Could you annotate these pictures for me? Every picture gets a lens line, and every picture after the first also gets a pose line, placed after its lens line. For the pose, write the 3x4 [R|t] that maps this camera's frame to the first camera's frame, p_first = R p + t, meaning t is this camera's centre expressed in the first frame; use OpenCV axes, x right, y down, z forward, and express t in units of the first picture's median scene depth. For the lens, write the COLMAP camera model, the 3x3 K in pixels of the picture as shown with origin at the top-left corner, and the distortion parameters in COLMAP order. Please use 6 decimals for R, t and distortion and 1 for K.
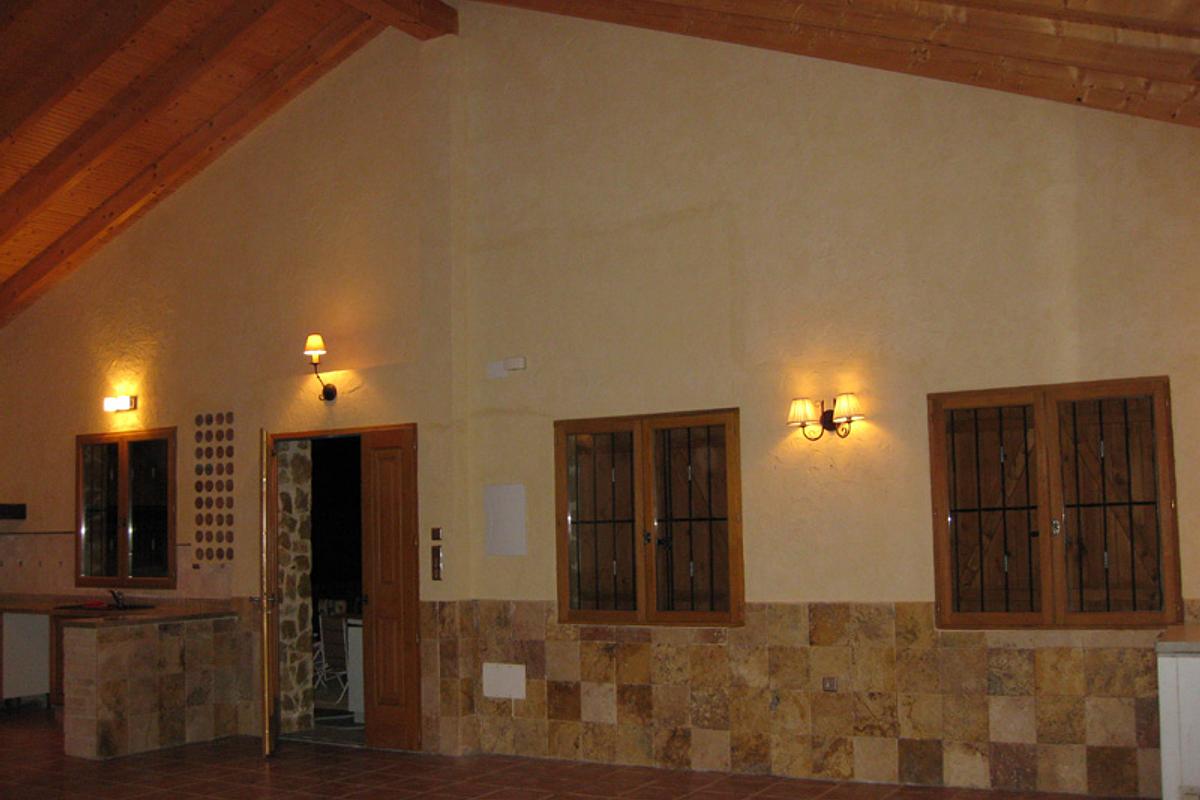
lens RADIAL K [[1622.6, 0, 599.0], [0, 1622.6, 397.7], [0, 0, 1]] dist [-0.158160, 0.000000]
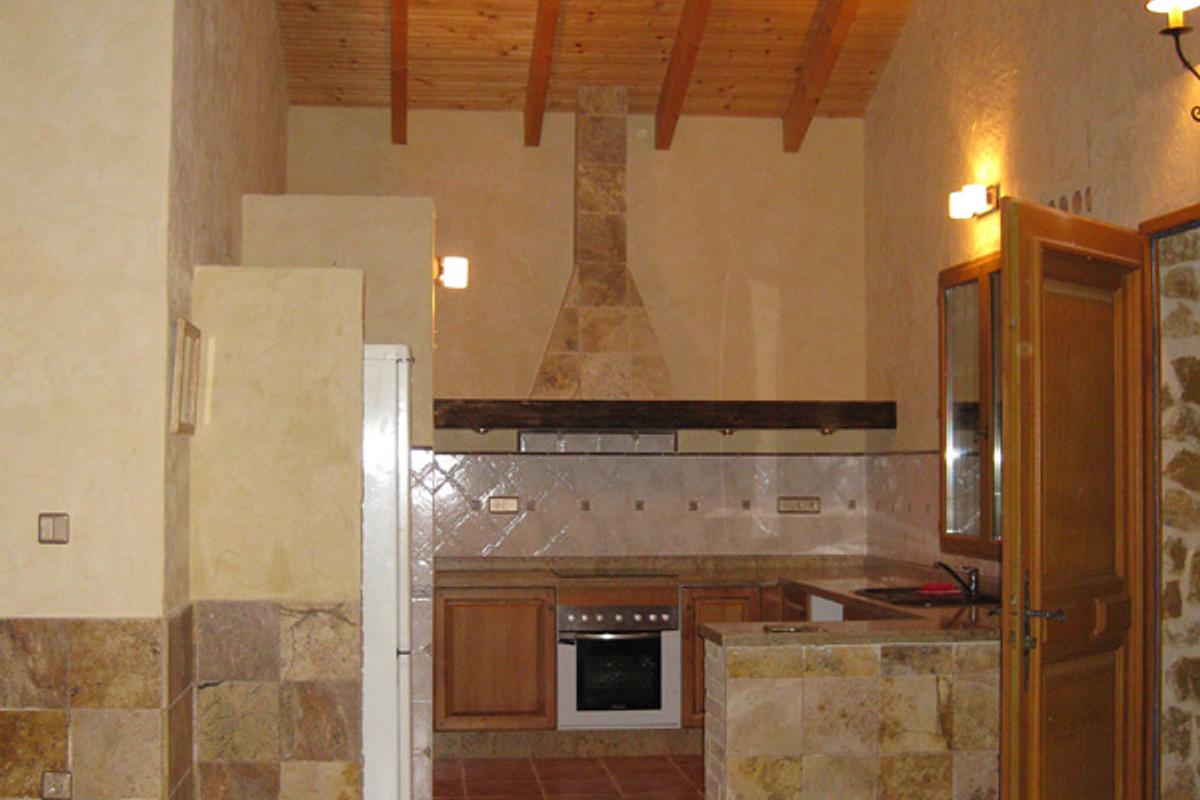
lens RADIAL K [[1622.6, 0, 602.3], [0, 1622.6, 402.8], [0, 0, 1]] dist [-0.158160, 0.000000]
pose [[0.542469, -0.015097, -0.839940, 0.073293], [0.056320, 0.998243, 0.018432, 0.055101], [0.838186, -0.057304, 0.542365, 0.651089]]
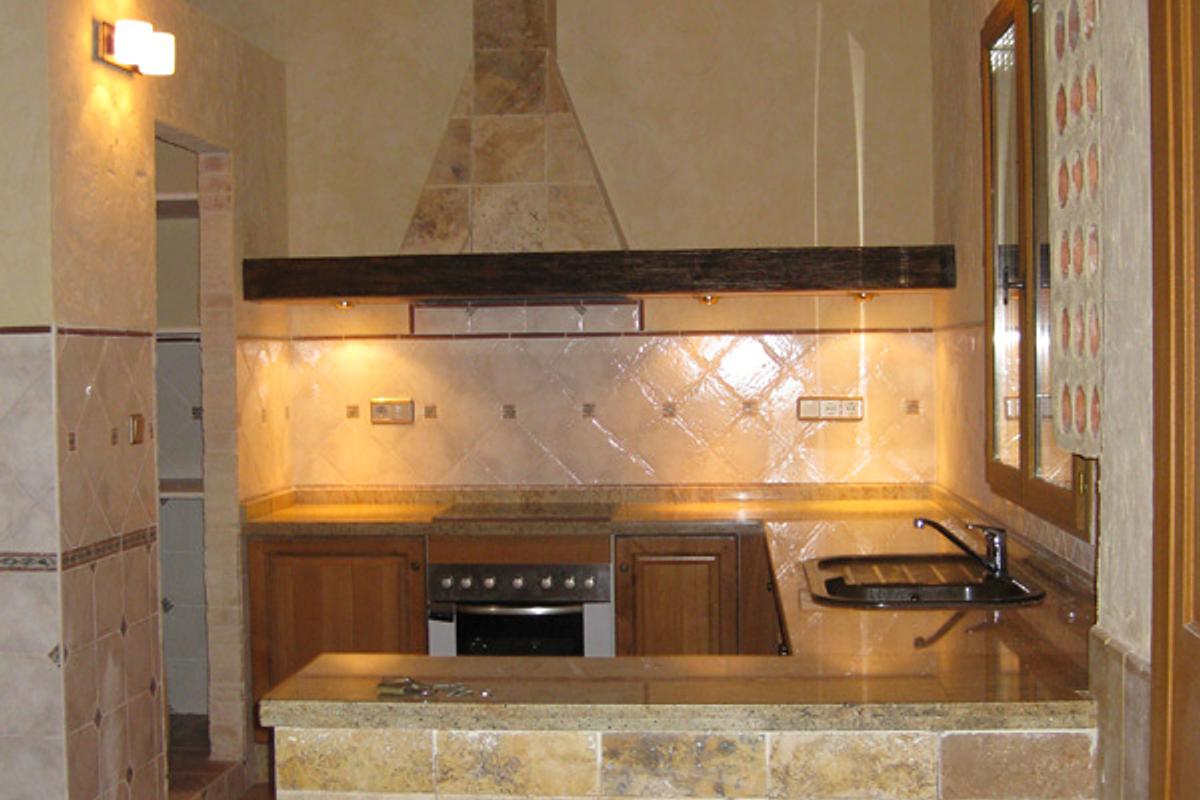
lens RADIAL K [[1622.6, 0, 599.0], [0, 1622.6, 398.3], [0, 0, 1]] dist [-0.158160, 0.000000]
pose [[0.361706, 0.036135, -0.931592, -0.069890], [0.082002, 0.994143, 0.070400, 0.077443], [0.928679, -0.101857, 0.356624, 0.886047]]
